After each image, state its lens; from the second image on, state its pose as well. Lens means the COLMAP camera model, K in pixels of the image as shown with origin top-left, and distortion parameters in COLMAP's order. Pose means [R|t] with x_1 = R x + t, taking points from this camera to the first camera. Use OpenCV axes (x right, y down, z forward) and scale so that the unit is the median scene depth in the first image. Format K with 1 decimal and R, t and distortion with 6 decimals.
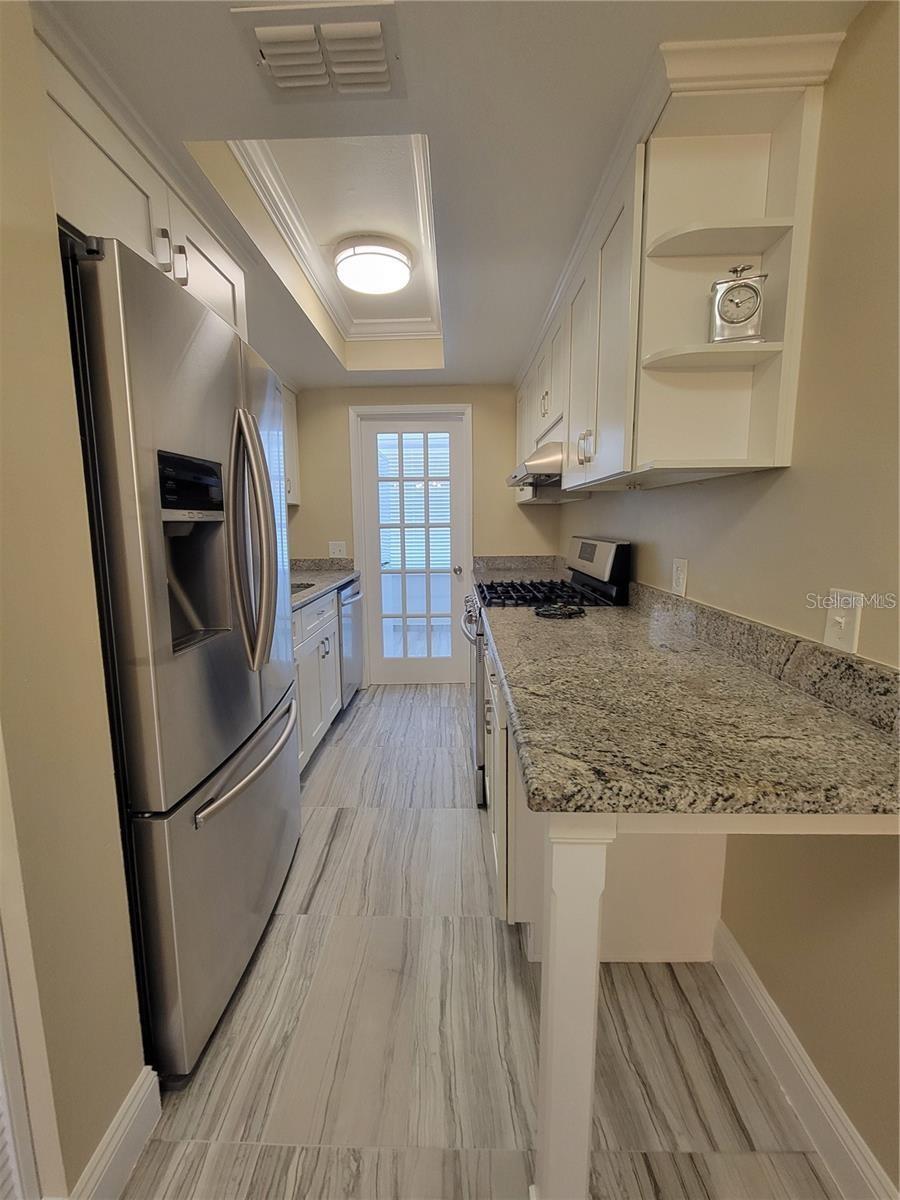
lens RADIAL K [[488.0, 0, 447.6], [0, 488.0, 590.7], [0, 0, 1]] dist [0.003836, -0.003267]
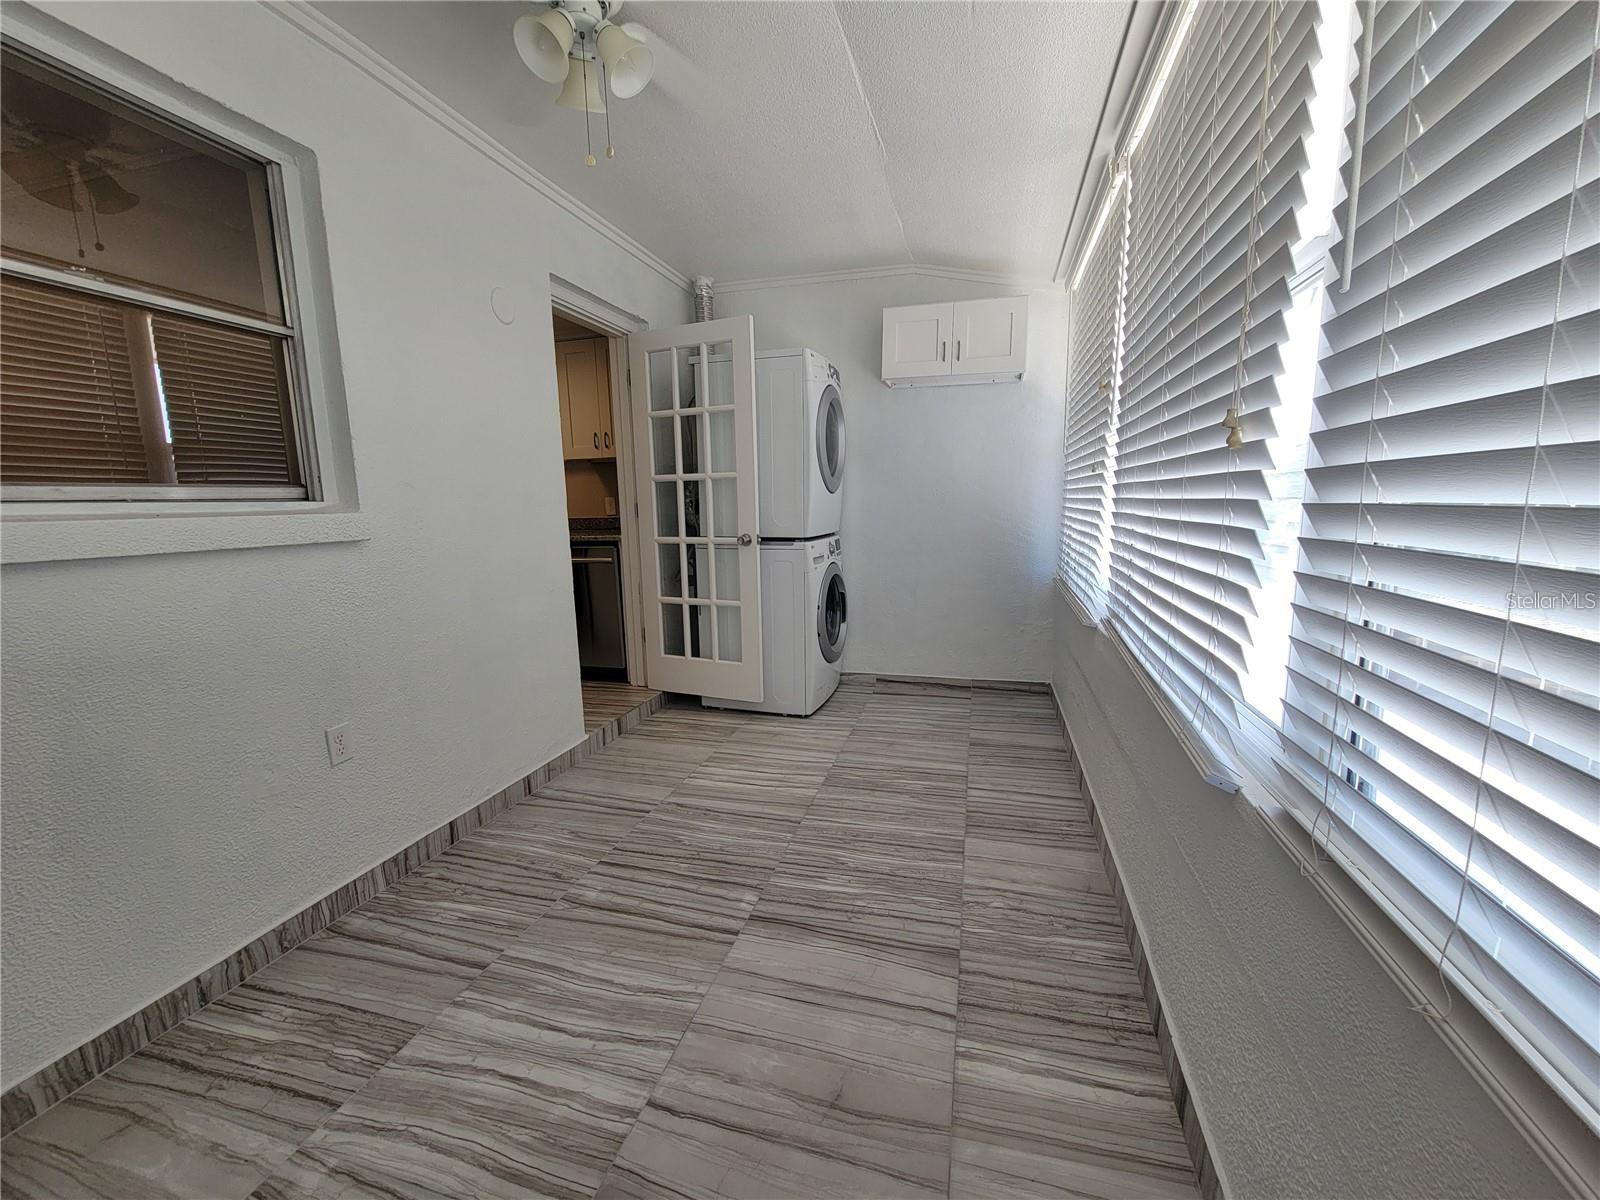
lens RADIAL K [[650.7, 0, 803.4], [0, 650.7, 600.4], [0, 0, 1]] dist [0.003836, -0.003267]
pose [[-0.252092, 0.163708, -0.953755, 0.604290], [-0.124574, 0.971896, 0.199749, -0.153143], [0.959651, 0.169168, -0.224614, 1.234406]]
